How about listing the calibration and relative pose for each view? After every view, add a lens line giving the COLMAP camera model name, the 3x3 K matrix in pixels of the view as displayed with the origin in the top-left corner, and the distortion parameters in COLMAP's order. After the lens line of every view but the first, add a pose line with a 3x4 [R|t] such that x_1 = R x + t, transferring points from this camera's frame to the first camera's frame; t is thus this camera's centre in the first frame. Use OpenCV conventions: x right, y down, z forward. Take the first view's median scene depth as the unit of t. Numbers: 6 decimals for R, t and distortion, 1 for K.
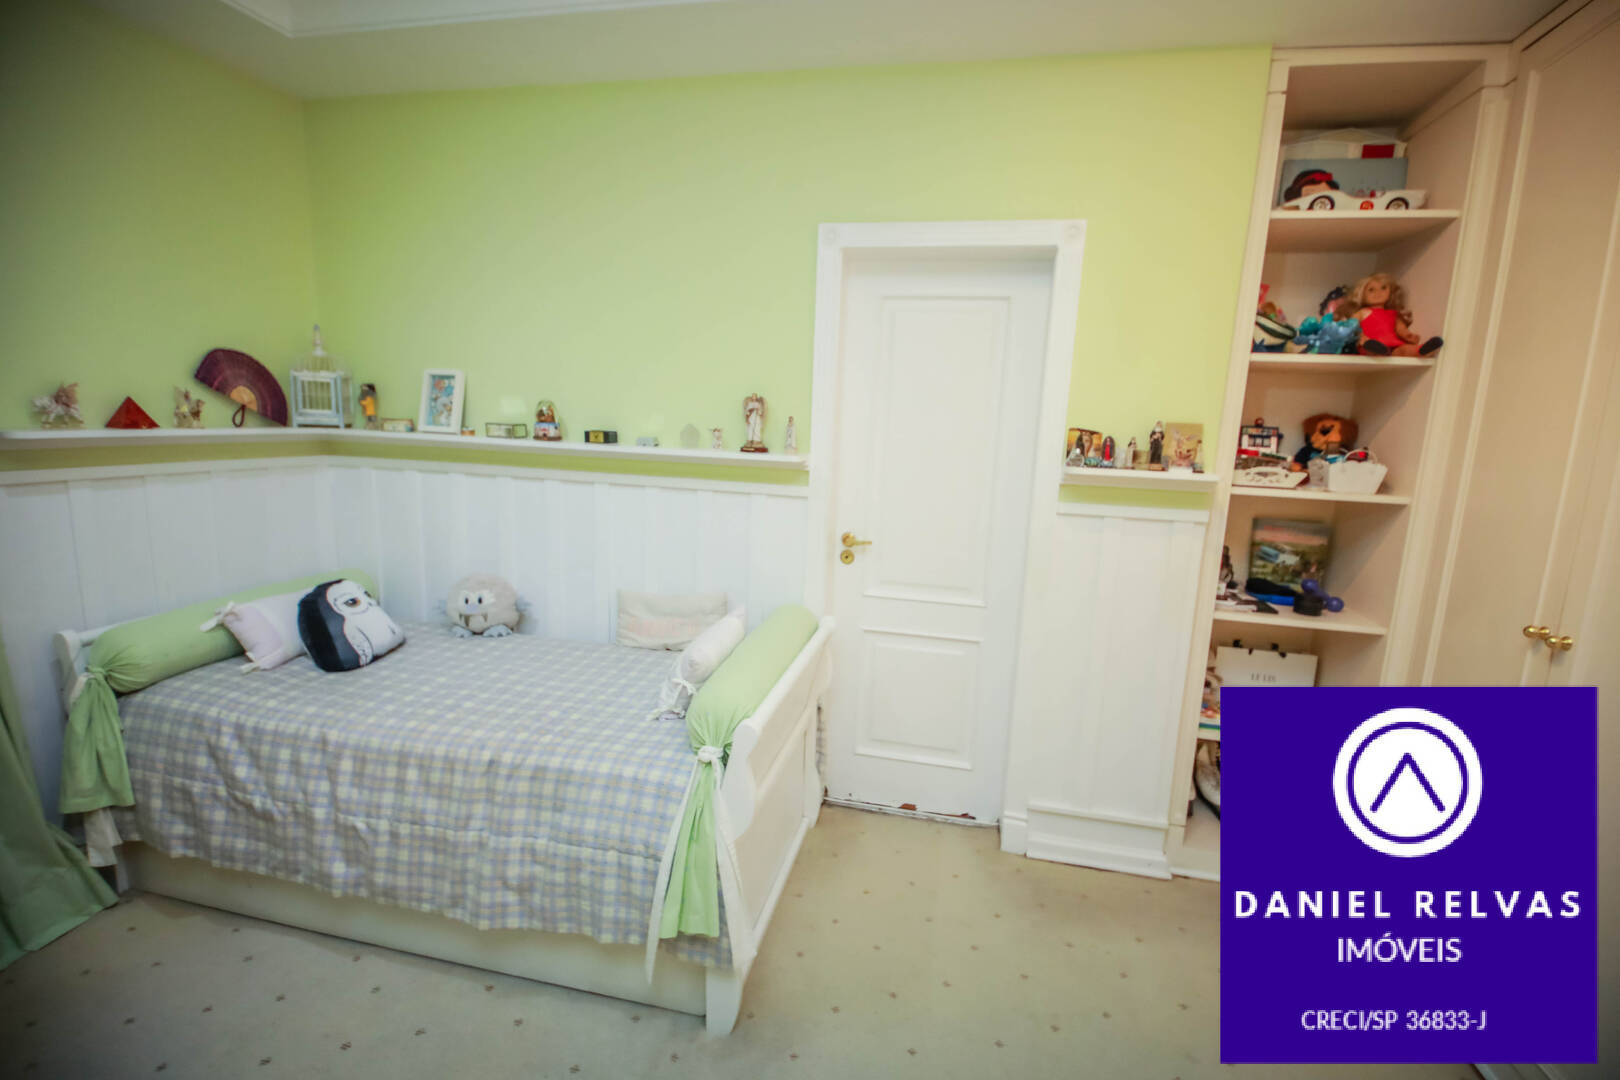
lens RADIAL K [[707.5, 0, 809.2], [0, 707.5, 548.1], [0, 0, 1]] dist [0.039679, -0.028138]
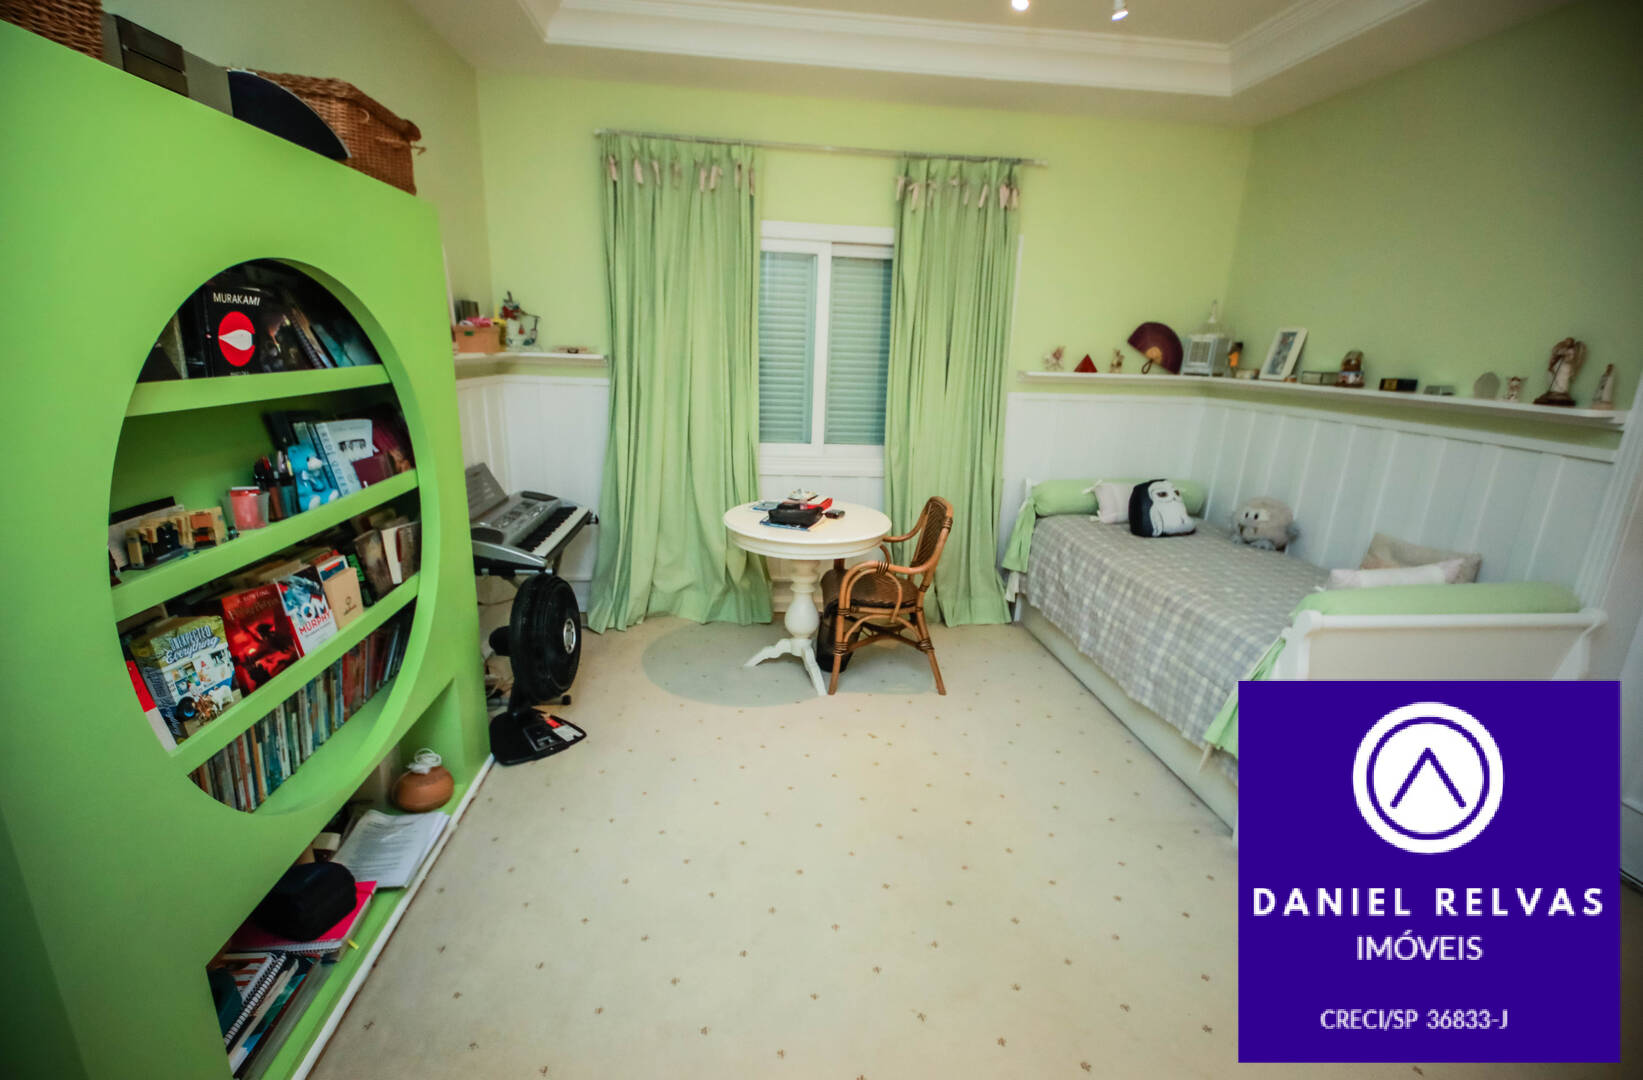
lens RADIAL K [[727.2, 0, 817.6], [0, 727.2, 550.9], [0, 0, 1]] dist [-0.002784, -0.001258]
pose [[0.324153, 0.229406, -0.917768, 0.520205], [-0.185059, 0.966785, 0.176296, 0.056004], [0.927727, 0.112694, 0.355840, -0.165361]]
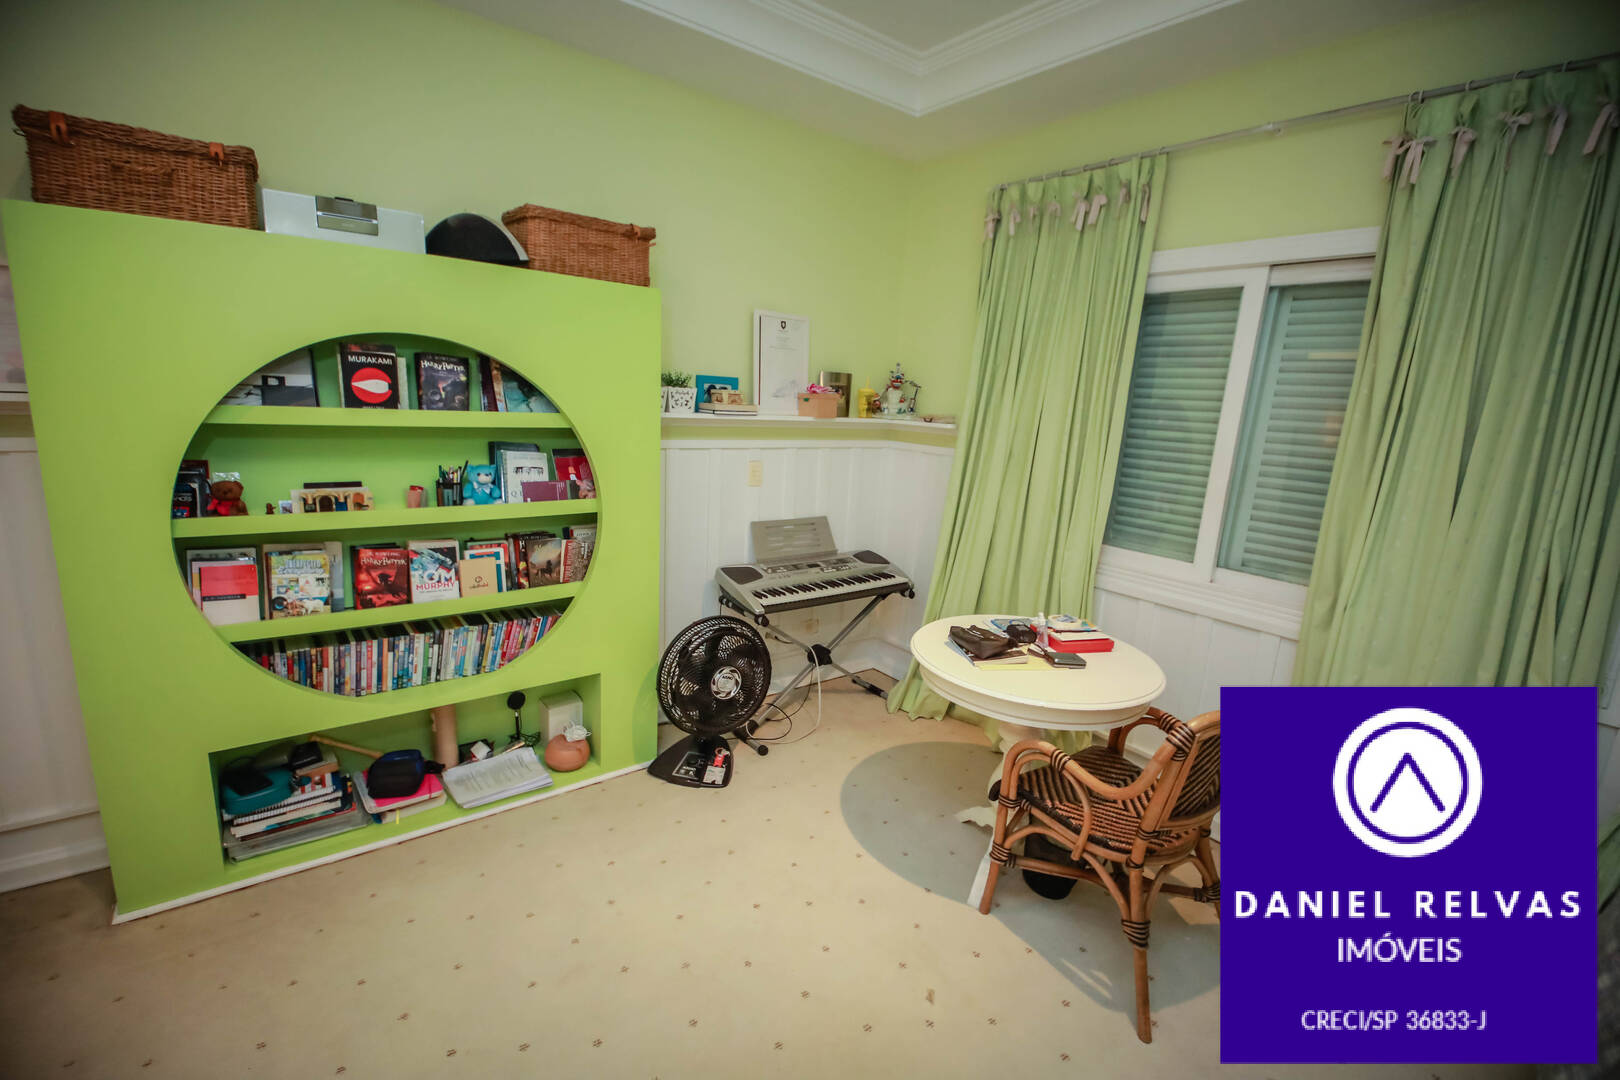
lens RADIAL K [[698.2, 0, 804.7], [0, 698.2, 544.4], [0, 0, 1]] dist [0.043582, -0.033114]
pose [[-0.636440, 0.089217, -0.766149, 0.148956], [-0.211131, 0.935202, 0.284289, -0.094679], [0.741867, 0.342691, -0.576364, 0.545478]]
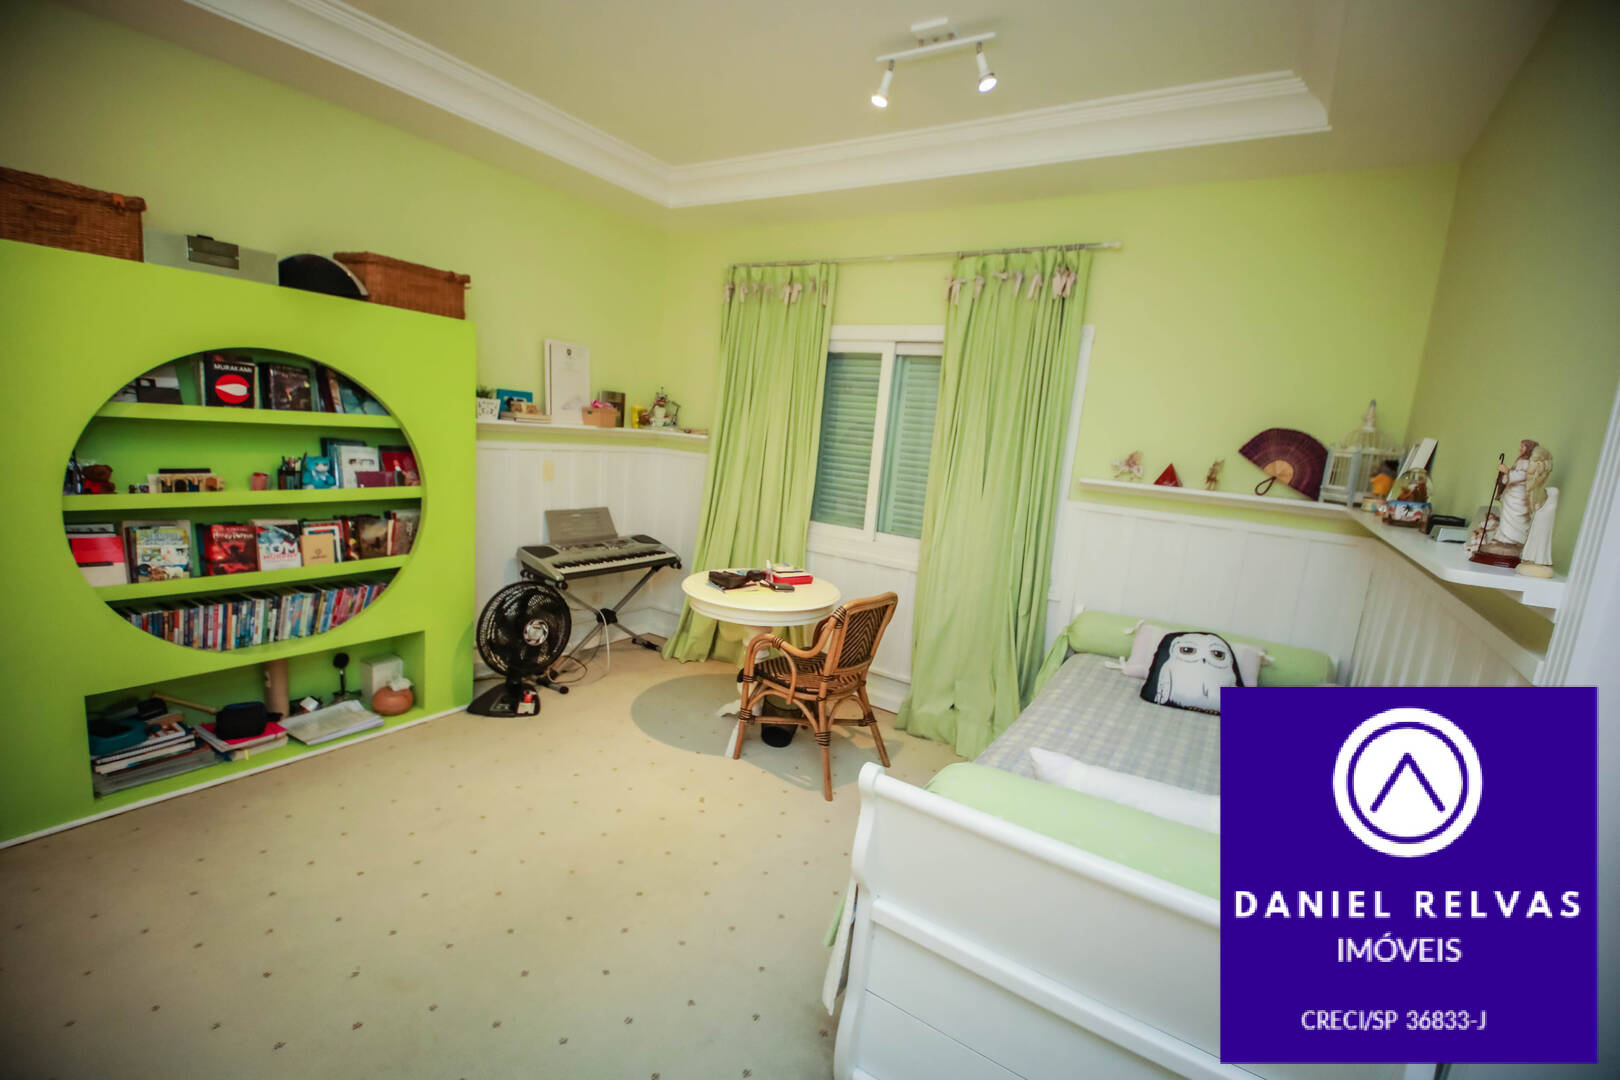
lens RADIAL K [[707.5, 0, 809.2], [0, 707.5, 548.1], [0, 0, 1]] dist [0.039679, -0.028138]
pose [[-0.335763, 0.089666, -0.937669, 0.542129], [-0.262788, 0.947018, 0.184660, -0.118111], [0.904547, 0.308410, -0.294411, 0.757128]]
